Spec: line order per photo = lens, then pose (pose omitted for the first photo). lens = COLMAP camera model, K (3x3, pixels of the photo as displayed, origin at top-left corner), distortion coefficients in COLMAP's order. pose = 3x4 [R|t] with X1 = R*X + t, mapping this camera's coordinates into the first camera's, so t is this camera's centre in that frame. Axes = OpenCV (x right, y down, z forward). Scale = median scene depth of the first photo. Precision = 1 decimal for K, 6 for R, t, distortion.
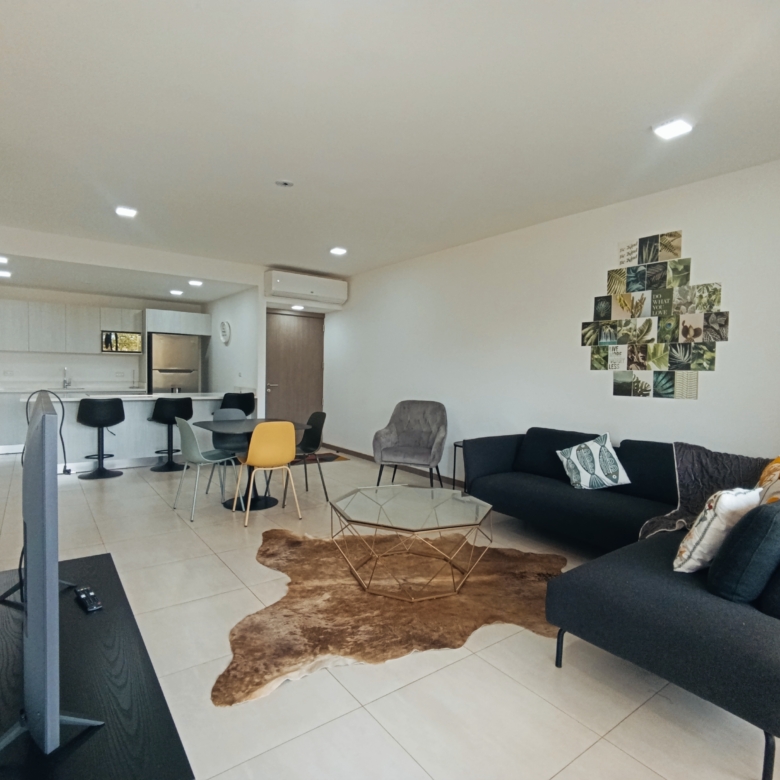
lens RADIAL K [[475.5, 0, 378.0], [0, 475.5, 391.0], [0, 0, 1]] dist [0.000940, -0.001515]
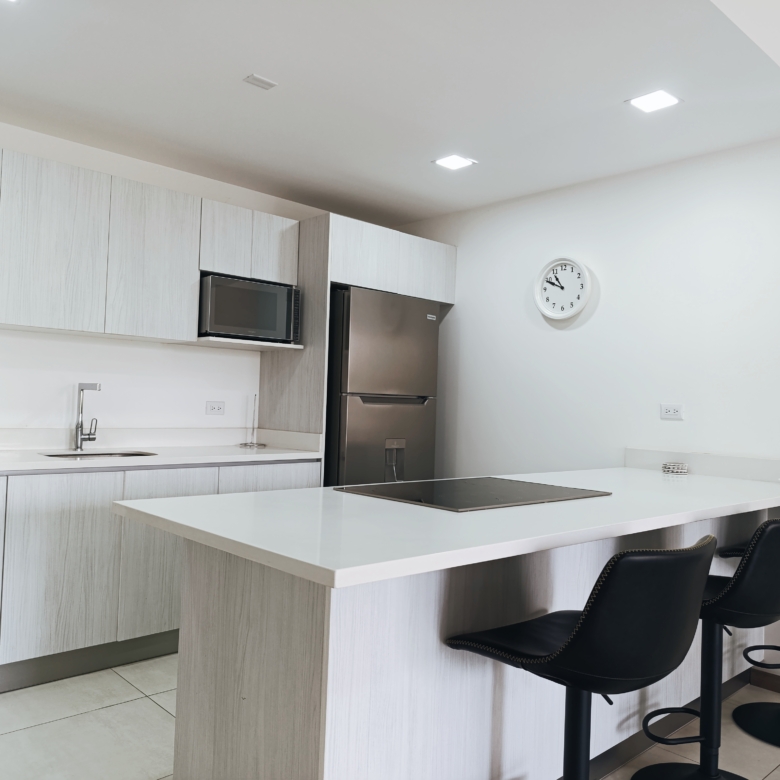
lens RADIAL K [[711.3, 0, 390.0], [0, 711.3, 390.0], [0, 0, 1]] dist [0.003562, -0.016386]
pose [[0.992584, 0.013853, 0.120767, -1.069674], [-0.007161, 0.998423, -0.055676, -0.043523], [-0.121347, 0.054399, 0.991118, 1.070559]]
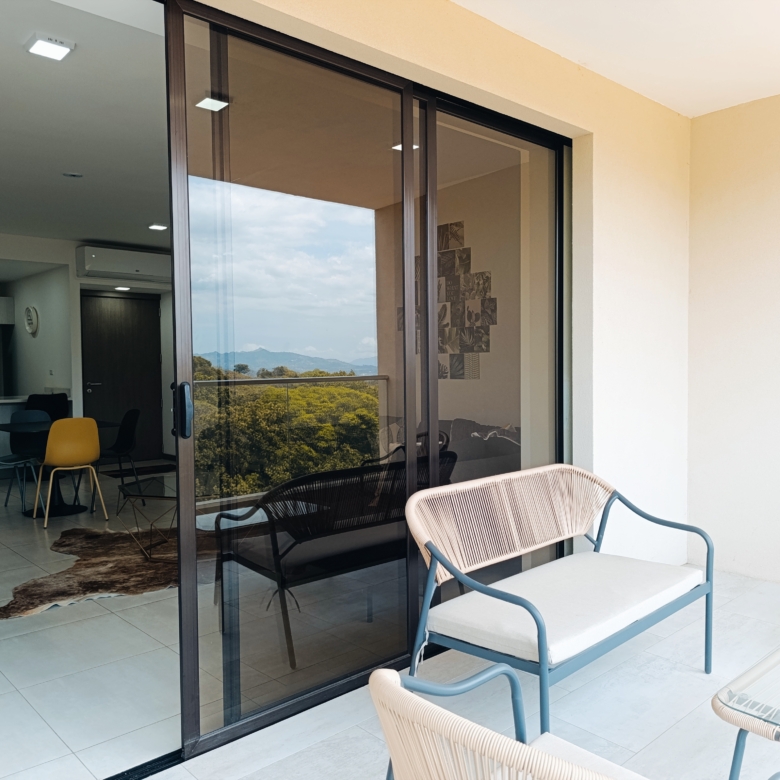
lens RADIAL K [[711.3, 0, 390.0], [0, 711.3, 390.0], [0, 0, 1]] dist [0.003562, -0.016386]
pose [[0.991669, -0.034264, 0.124175, 0.259708], [0.034810, 0.999391, -0.002226, 0.036750], [-0.124023, 0.006530, 0.992258, -0.545527]]
